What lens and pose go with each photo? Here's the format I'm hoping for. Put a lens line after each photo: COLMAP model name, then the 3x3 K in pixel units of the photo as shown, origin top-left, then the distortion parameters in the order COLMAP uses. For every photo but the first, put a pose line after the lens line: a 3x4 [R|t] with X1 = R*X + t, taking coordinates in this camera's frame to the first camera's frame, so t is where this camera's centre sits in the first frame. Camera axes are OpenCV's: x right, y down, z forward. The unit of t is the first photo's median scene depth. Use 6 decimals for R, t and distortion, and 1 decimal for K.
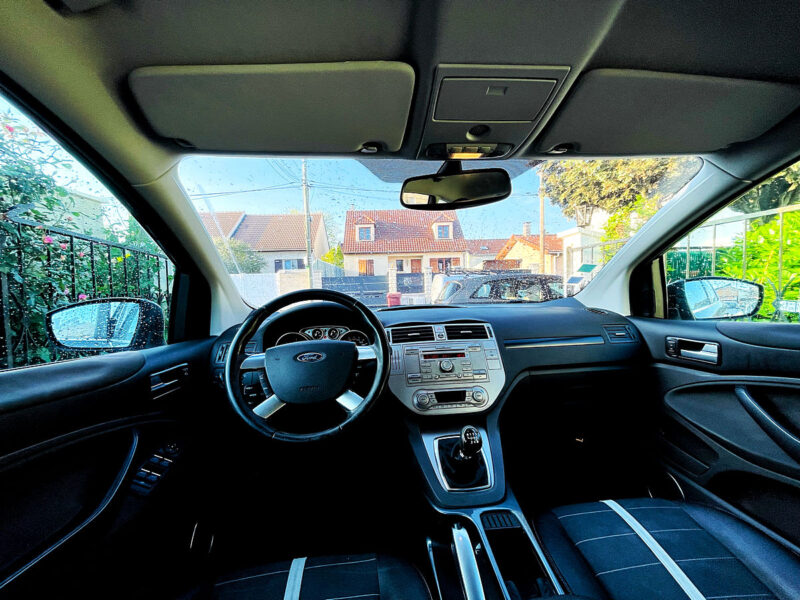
lens RADIAL K [[319.8, 0, 398.6], [0, 319.8, 301.9], [0, 0, 1]] dist [0.002779, 0.000122]
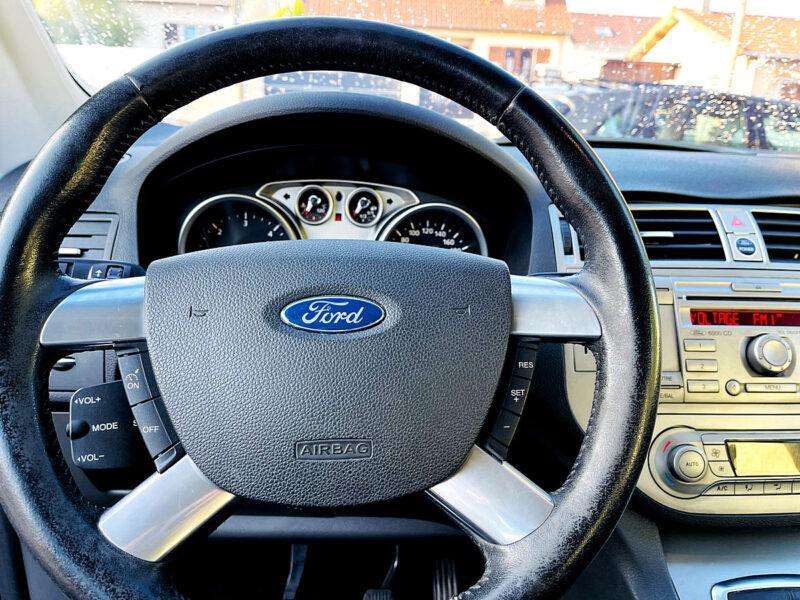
lens RADIAL K [[608.1, 0, 399.6], [0, 608.1, 300.6], [0, 0, 1]] dist [0.034185, -0.010766]
pose [[0.996836, 0.078774, 0.010608, -0.192279], [-0.078823, 0.962496, 0.259592, 0.034445], [0.010240, -0.259607, 0.965660, 0.463045]]
